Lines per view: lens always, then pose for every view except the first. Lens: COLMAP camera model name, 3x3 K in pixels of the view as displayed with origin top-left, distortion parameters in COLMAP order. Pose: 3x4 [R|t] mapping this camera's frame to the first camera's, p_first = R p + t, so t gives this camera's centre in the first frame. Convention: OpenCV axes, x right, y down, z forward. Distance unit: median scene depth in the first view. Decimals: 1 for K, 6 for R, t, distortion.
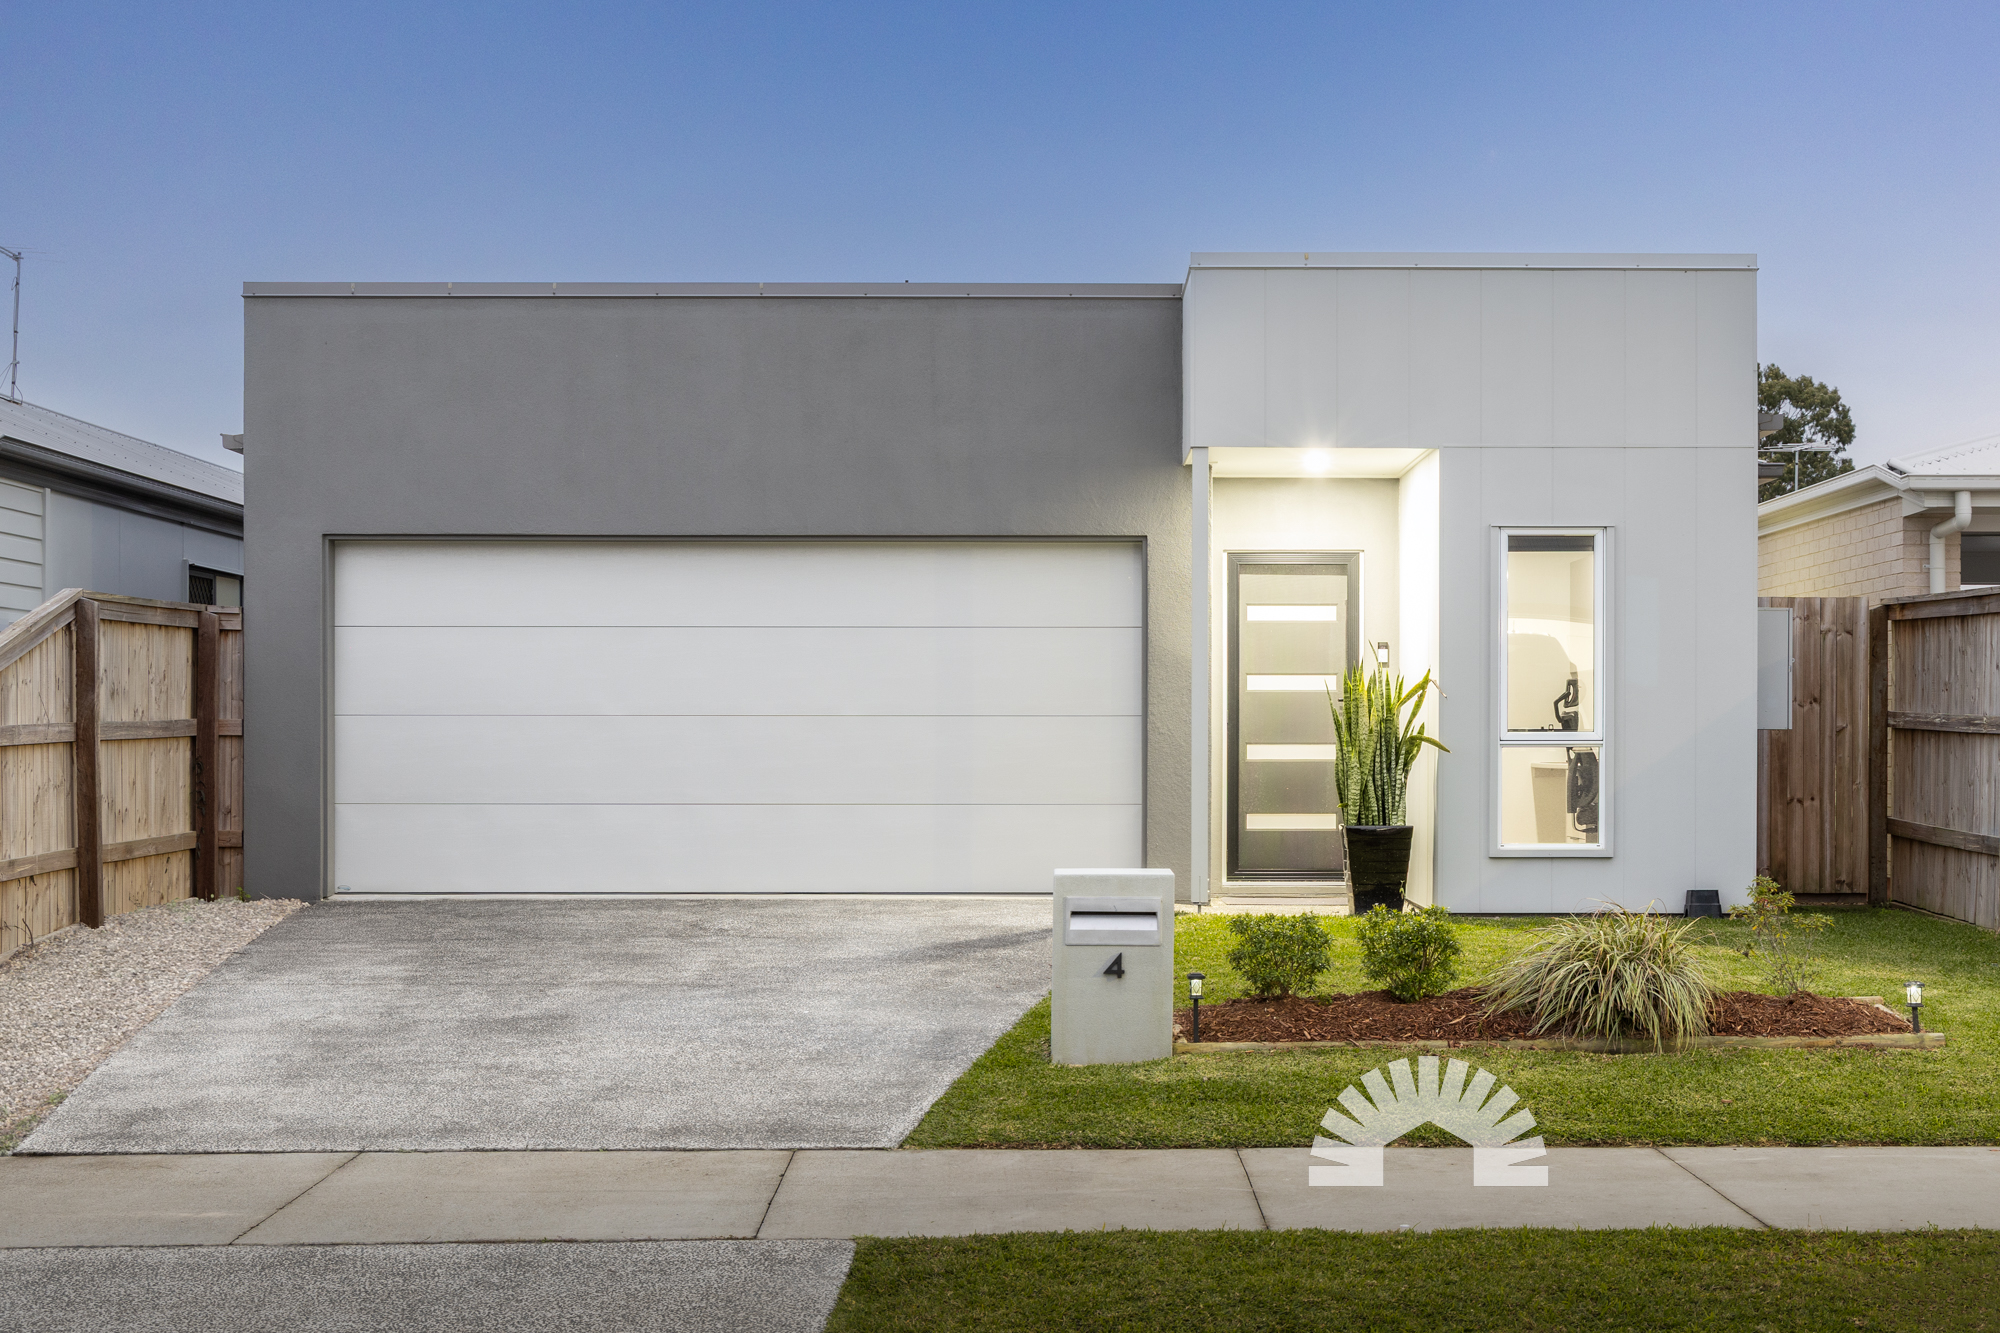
lens RADIAL K [[4028.3, 0, 1000.0], [0, 4028.3, 666.5], [0, 0, 1]] dist [0.012174, 0.070587]
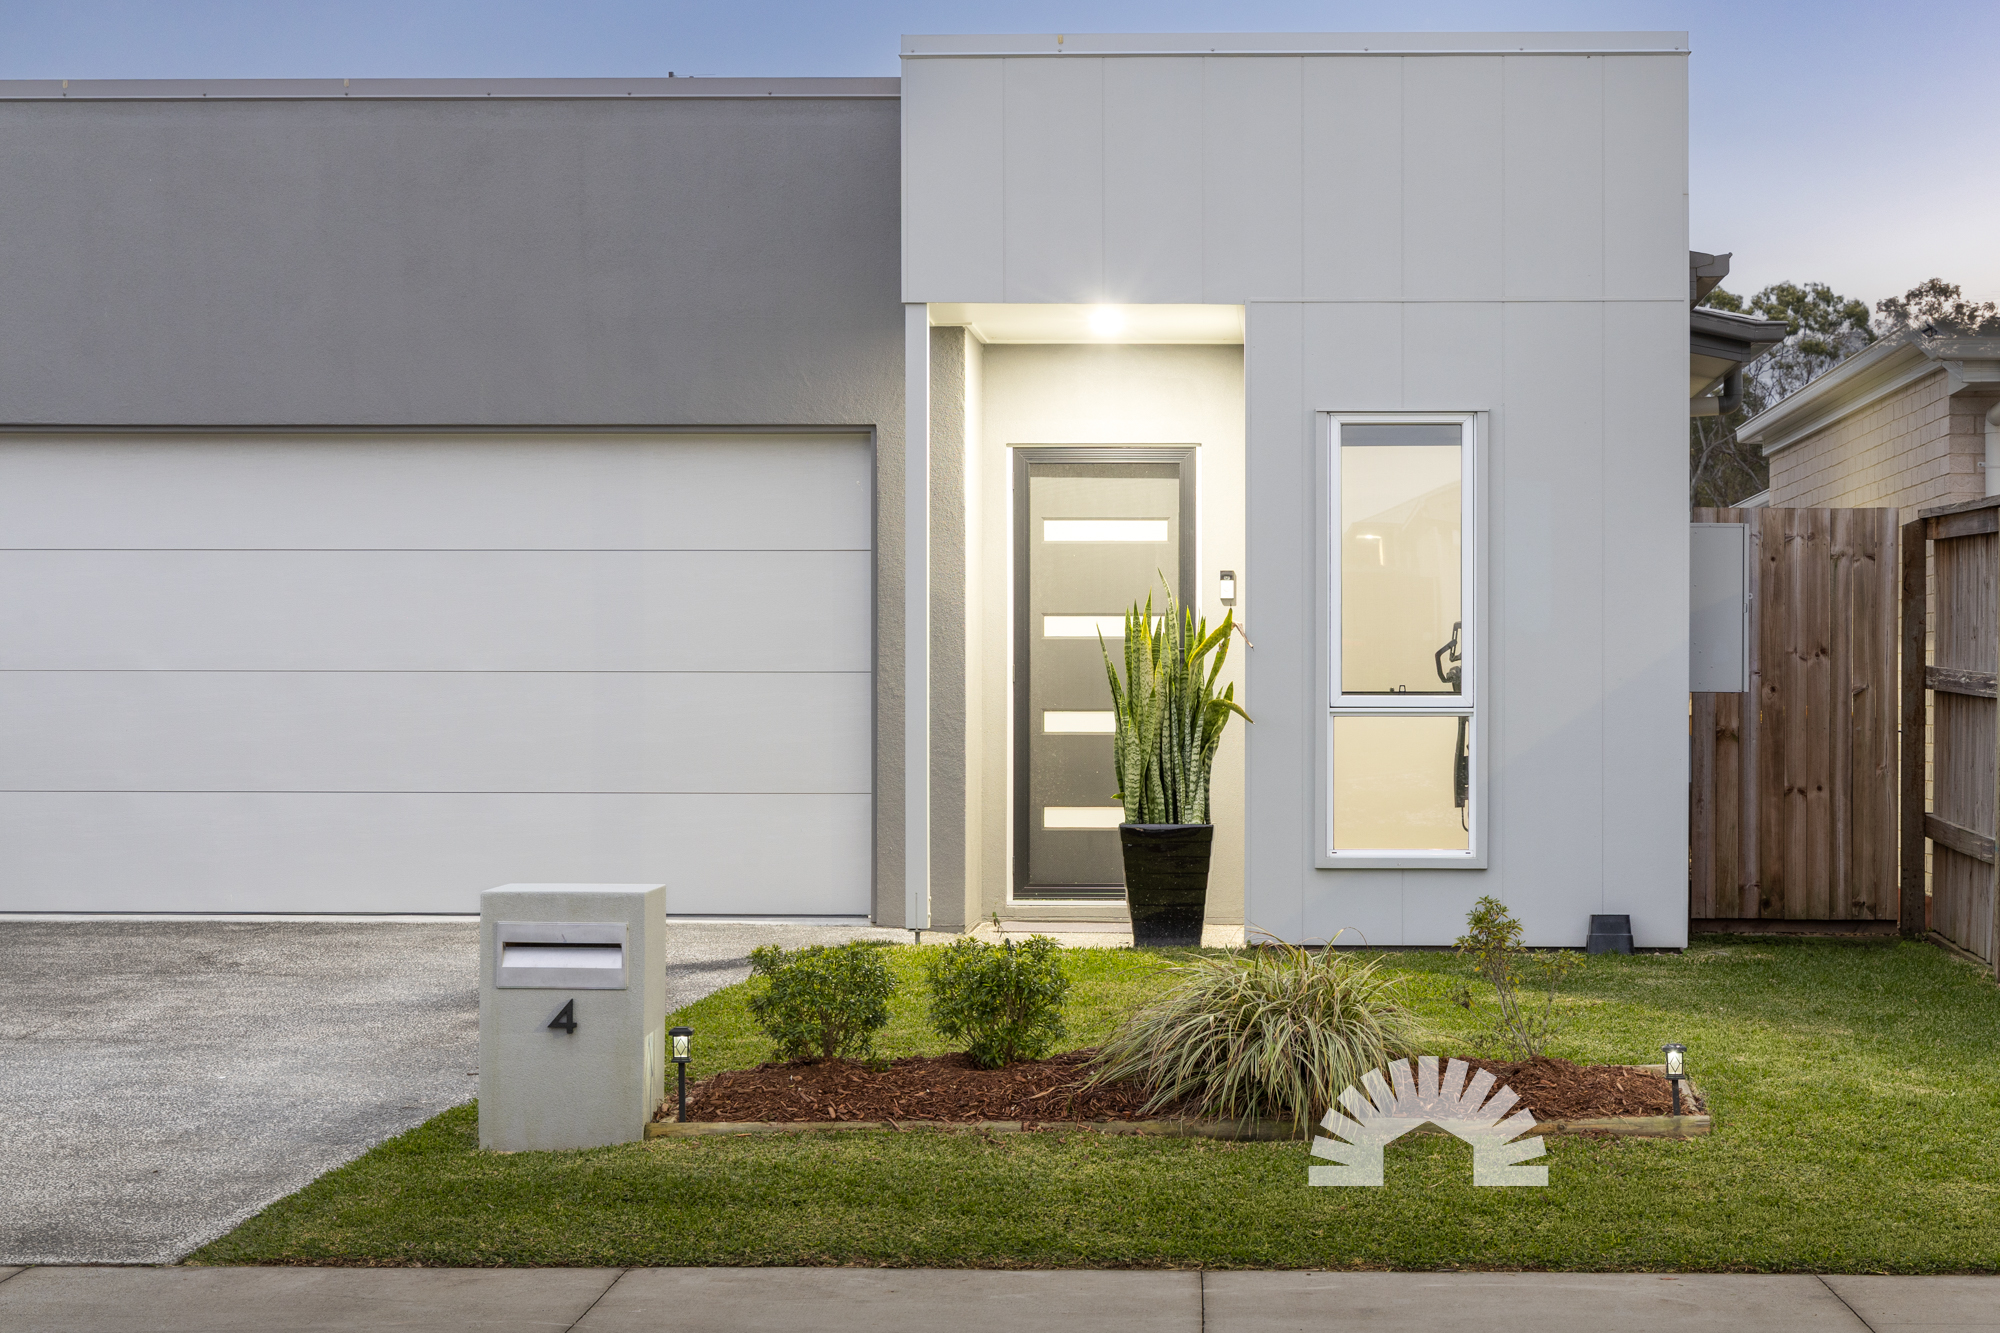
lens RADIAL K [[5569.7, 0, 1000.0], [0, 5569.7, 666.5], [0, 0, 1]] dist [0.098015, -0.119964]
pose [[0.997807, 0.001068, -0.066185, 0.130241], [-0.000228, 0.999919, 0.012695, -0.001636], [0.066194, -0.012652, 0.997727, -0.003154]]
